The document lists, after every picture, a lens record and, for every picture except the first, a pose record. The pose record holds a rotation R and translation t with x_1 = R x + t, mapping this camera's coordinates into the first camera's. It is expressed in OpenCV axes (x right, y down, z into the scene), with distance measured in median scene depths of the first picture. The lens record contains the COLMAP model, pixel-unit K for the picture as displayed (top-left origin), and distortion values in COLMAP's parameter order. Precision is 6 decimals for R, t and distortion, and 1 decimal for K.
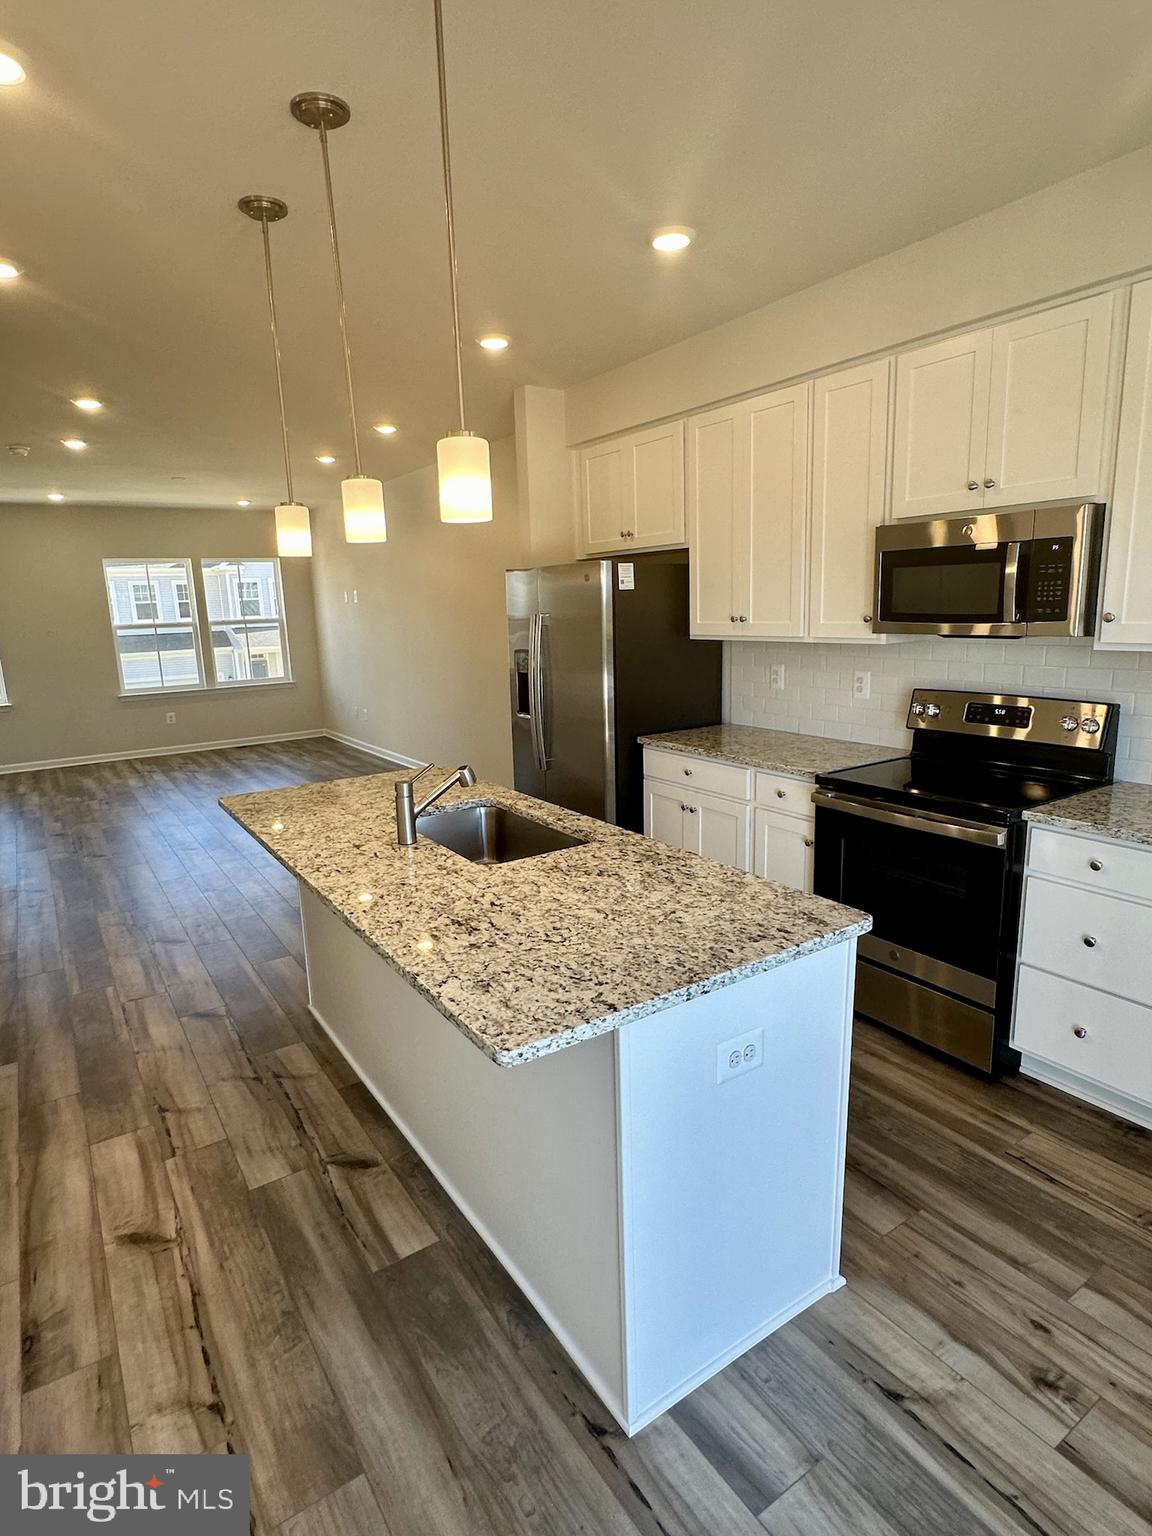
lens RADIAL K [[828.4, 0, 574.8], [0, 828.4, 768.7], [0, 0, 1]] dist [-0.003953, 0.001296]
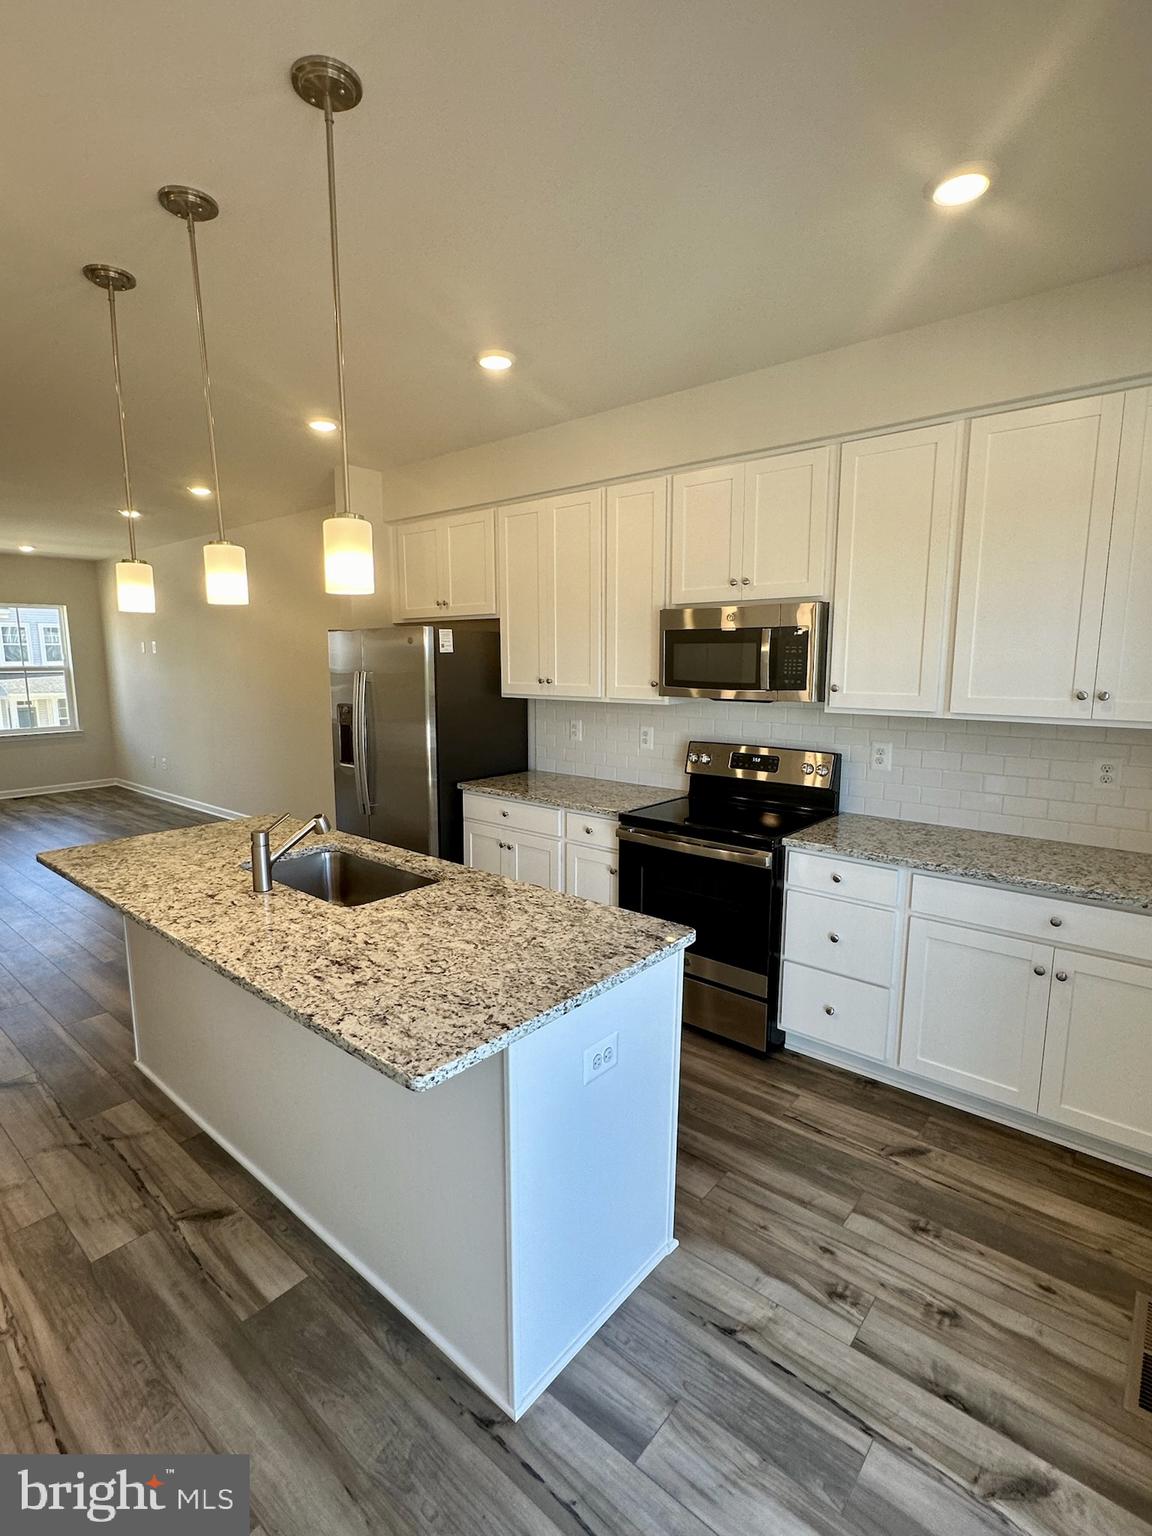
lens RADIAL K [[742.3, 0, 574.2], [0, 742.3, 769.2], [0, 0, 1]] dist [-0.002817, 0.000413]
pose [[0.961450, -0.009926, 0.274801, -0.082795], [0.024472, 0.998472, -0.049554, -0.006482], [-0.273889, 0.054368, 0.960223, -0.011918]]
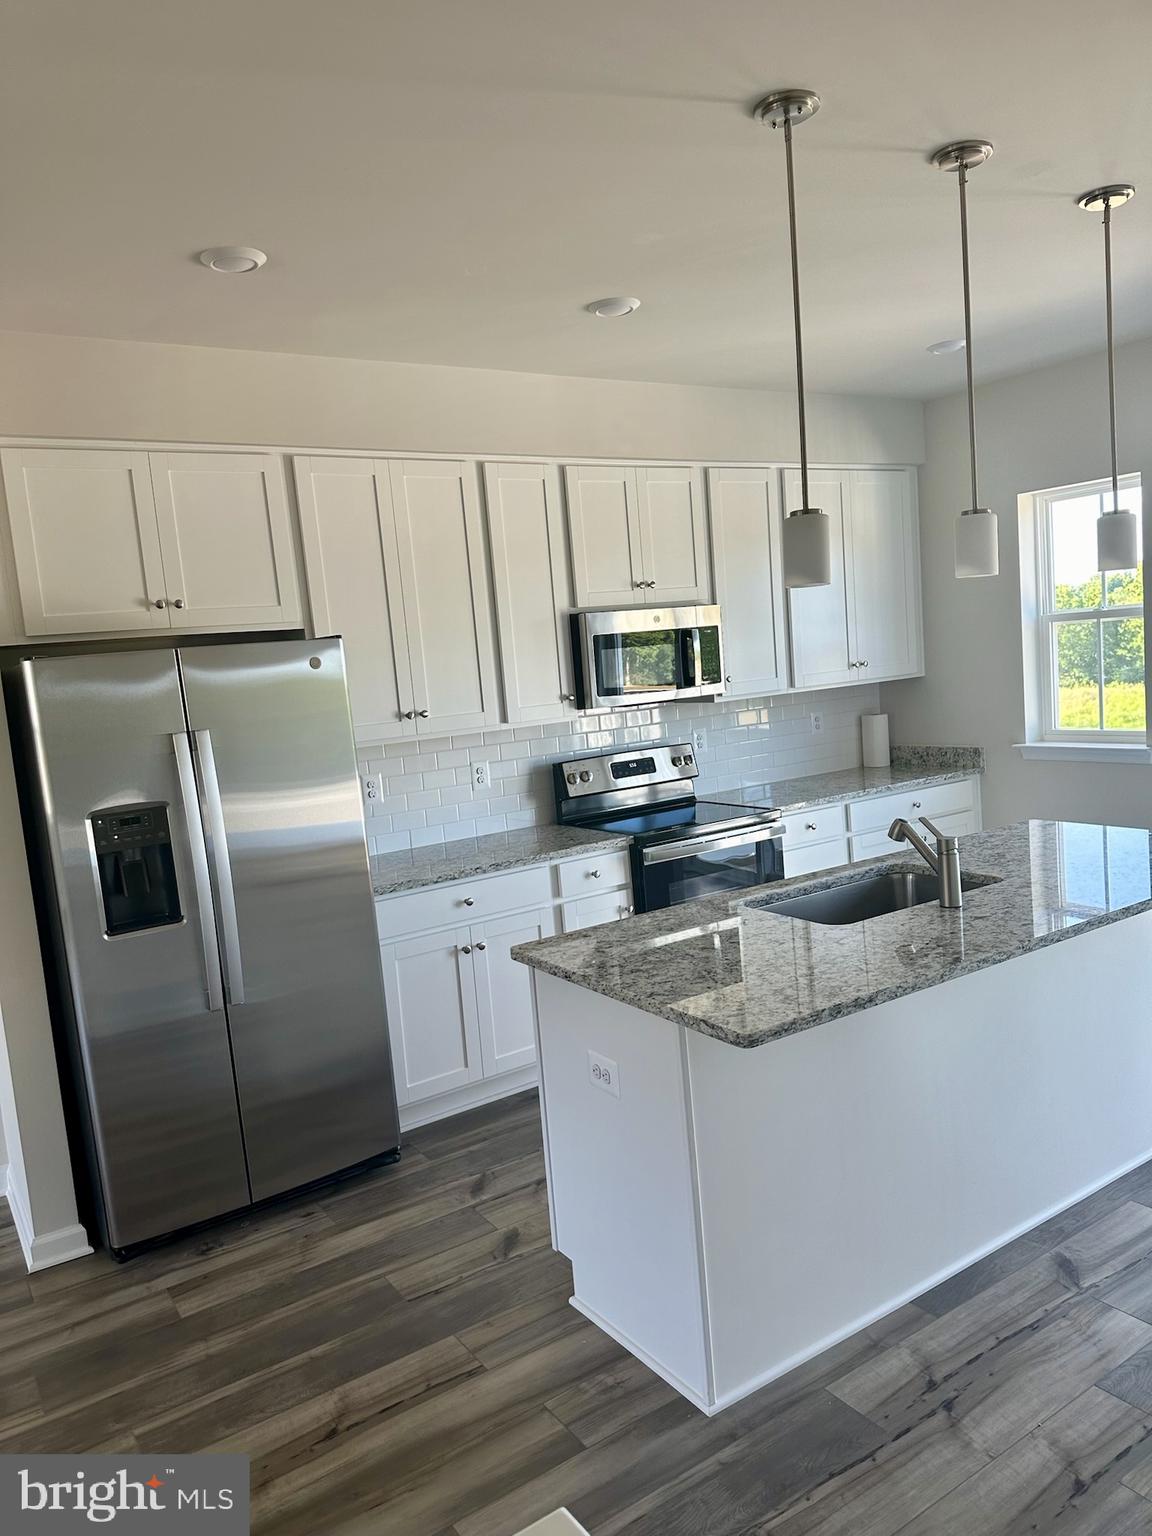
lens RADIAL K [[1074.9, 0, 568.7], [0, 1074.9, 771.4], [0, 0, 1]] dist [0.089947, -0.123046]
pose [[0.010752, -0.075600, 0.997080, -1.410580], [0.279650, 0.957577, 0.069589, -0.255802], [-0.960042, 0.278085, 0.031437, 1.356408]]
